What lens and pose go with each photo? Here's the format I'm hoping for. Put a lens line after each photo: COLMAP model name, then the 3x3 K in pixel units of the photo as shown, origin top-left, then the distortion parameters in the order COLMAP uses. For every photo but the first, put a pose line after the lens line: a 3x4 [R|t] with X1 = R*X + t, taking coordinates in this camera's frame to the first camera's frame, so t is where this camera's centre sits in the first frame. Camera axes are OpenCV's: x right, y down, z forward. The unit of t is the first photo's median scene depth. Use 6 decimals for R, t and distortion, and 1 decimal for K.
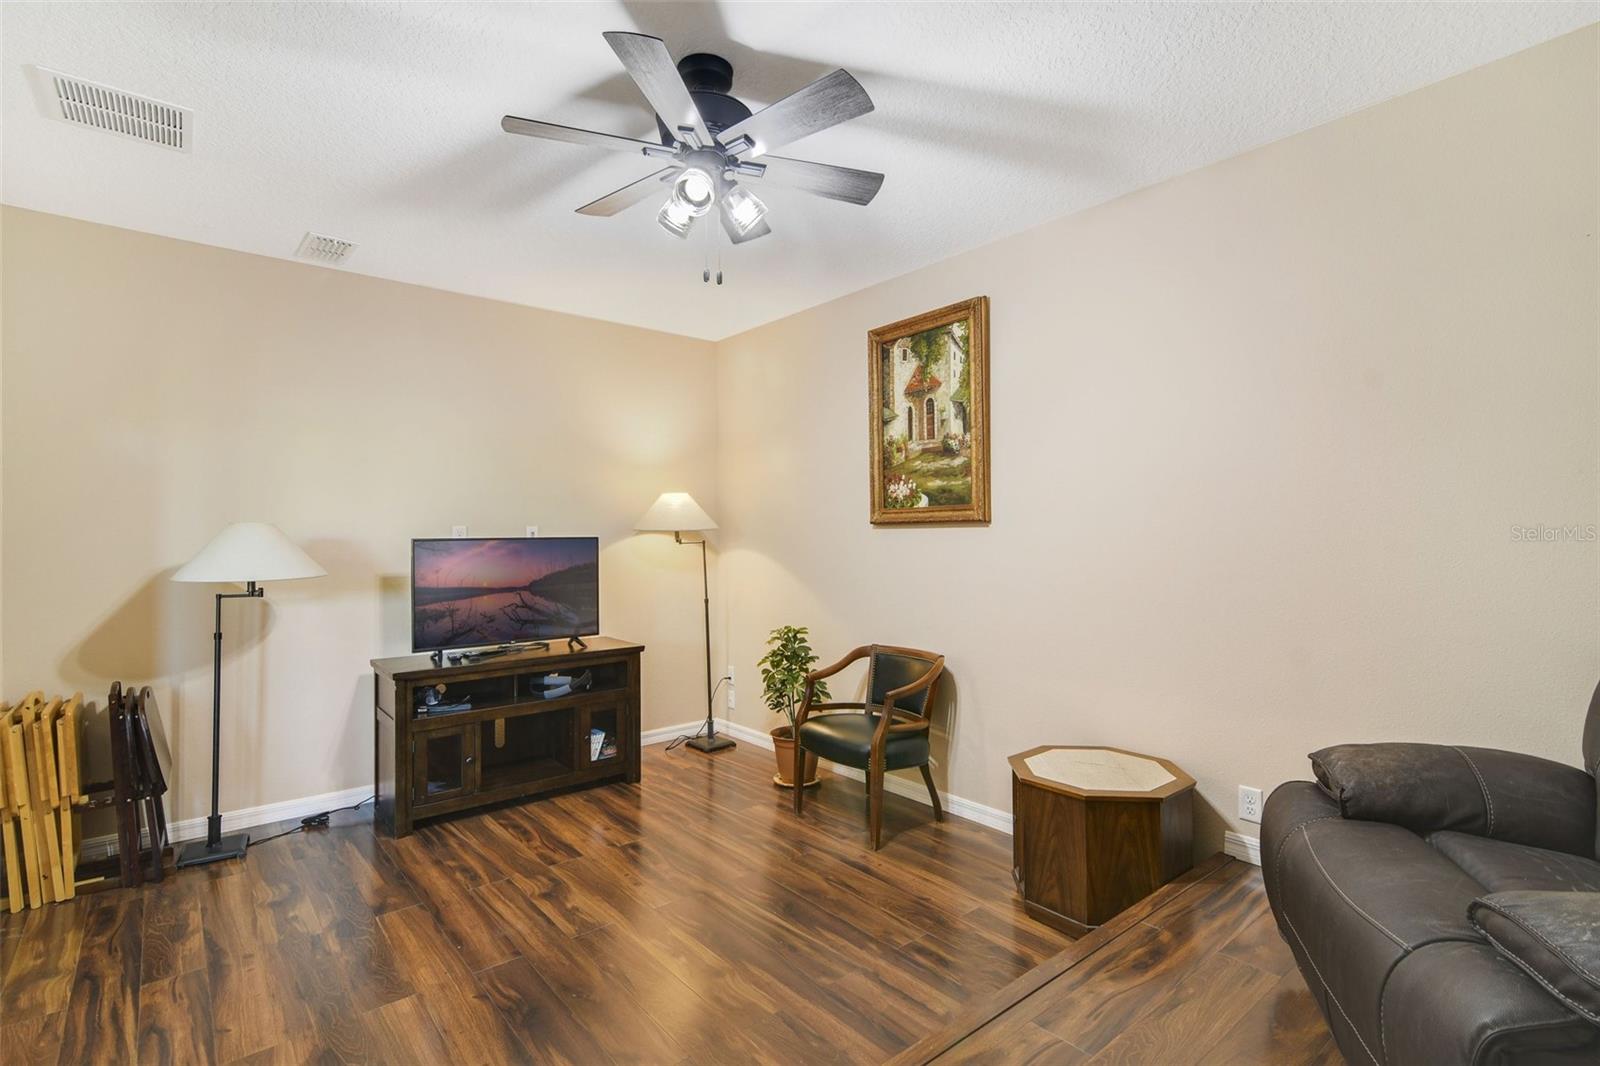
lens RADIAL K [[759.5, 0, 800.0], [0, 759.5, 533.0], [0, 0, 1]] dist [0.027479, -0.000074]
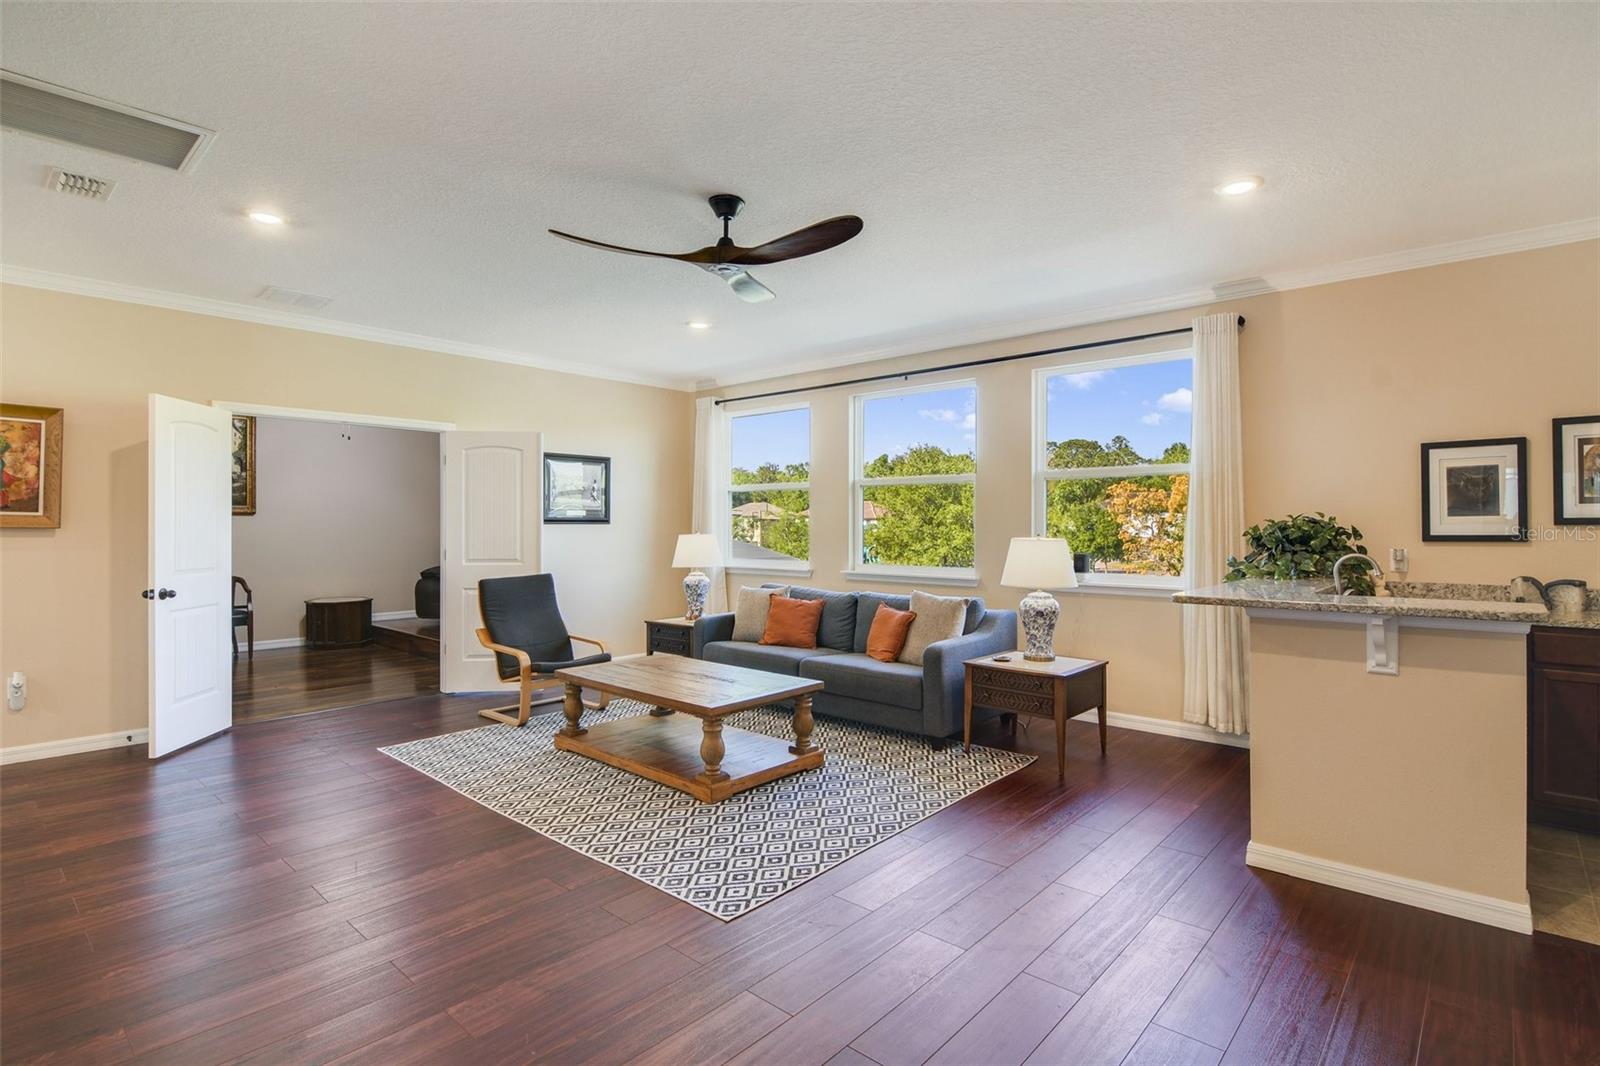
lens RADIAL K [[783.3, 0, 797.5], [0, 783.3, 528.7], [0, 0, 1]] dist [-0.001745, -0.000418]
pose [[-0.150864, 0.002948, 0.988550, -2.171673], [-0.006886, 0.999968, -0.004033, 0.029227], [-0.988531, -0.007416, -0.150839, -0.235053]]
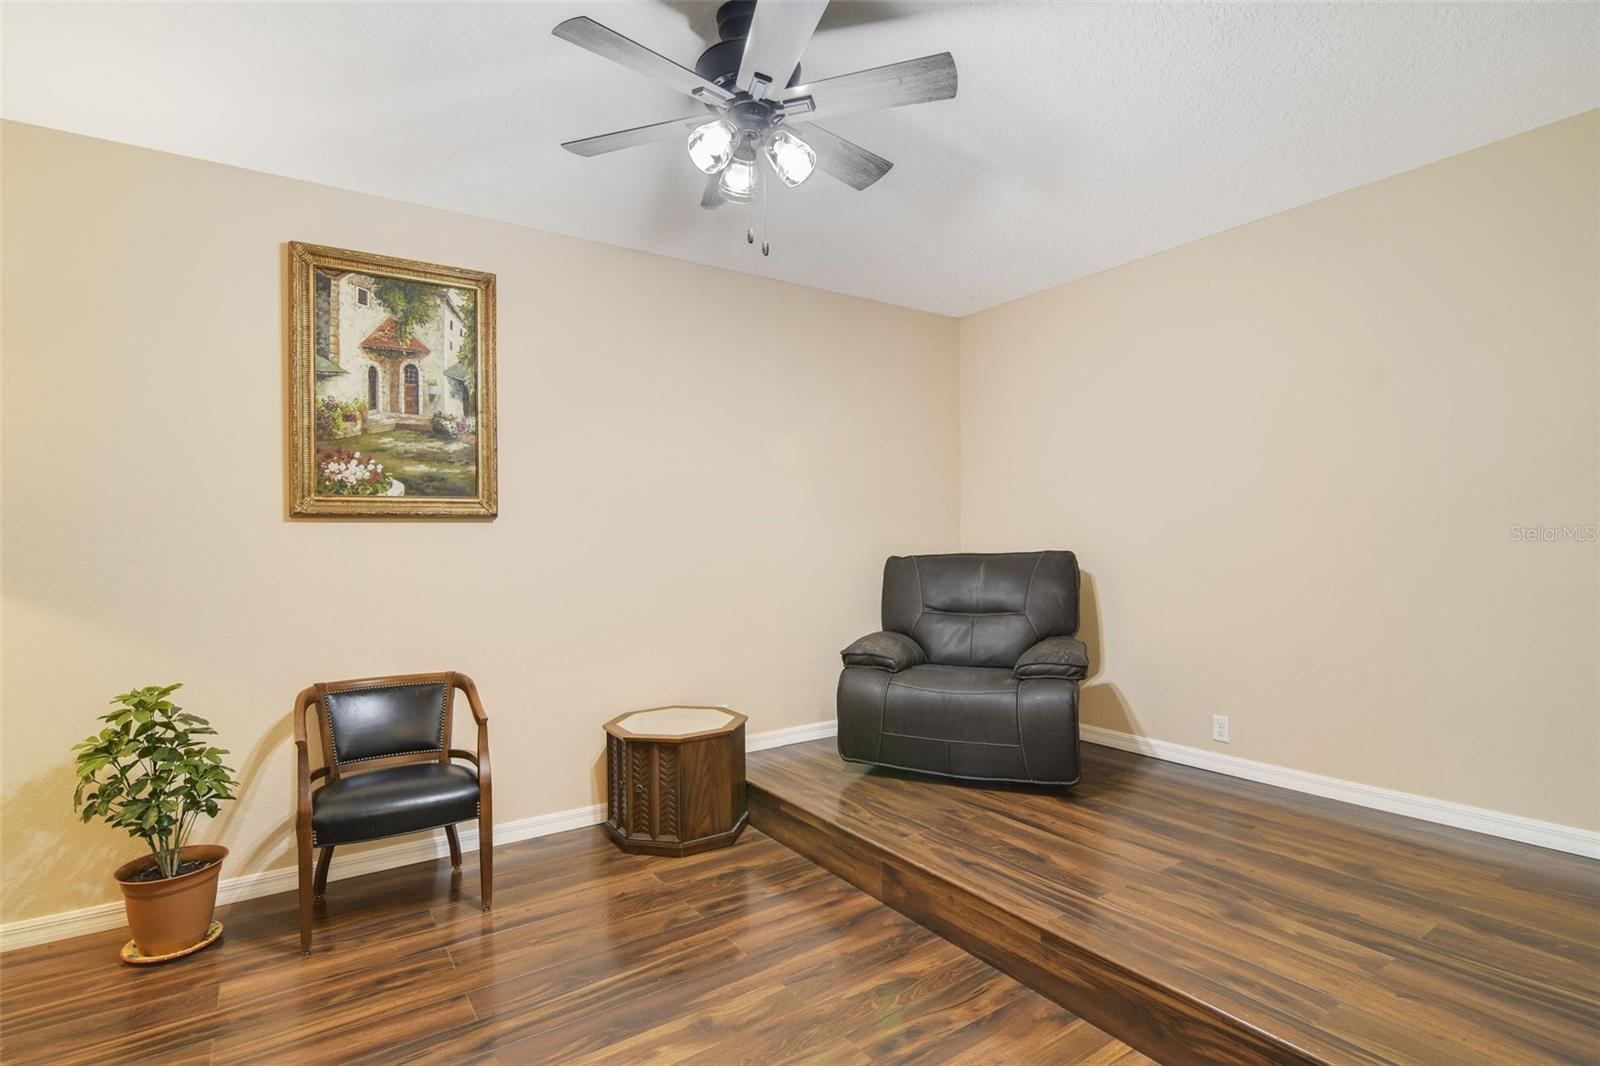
lens RADIAL K [[783.3, 0, 797.5], [0, 783.3, 528.7], [0, 0, 1]] dist [-0.001745, -0.000418]
pose [[0.101806, 0.019681, 0.994610, -0.627584], [0.008838, 0.999747, -0.020688, 0.021530], [-0.994765, 0.010896, 0.101607, 0.504939]]
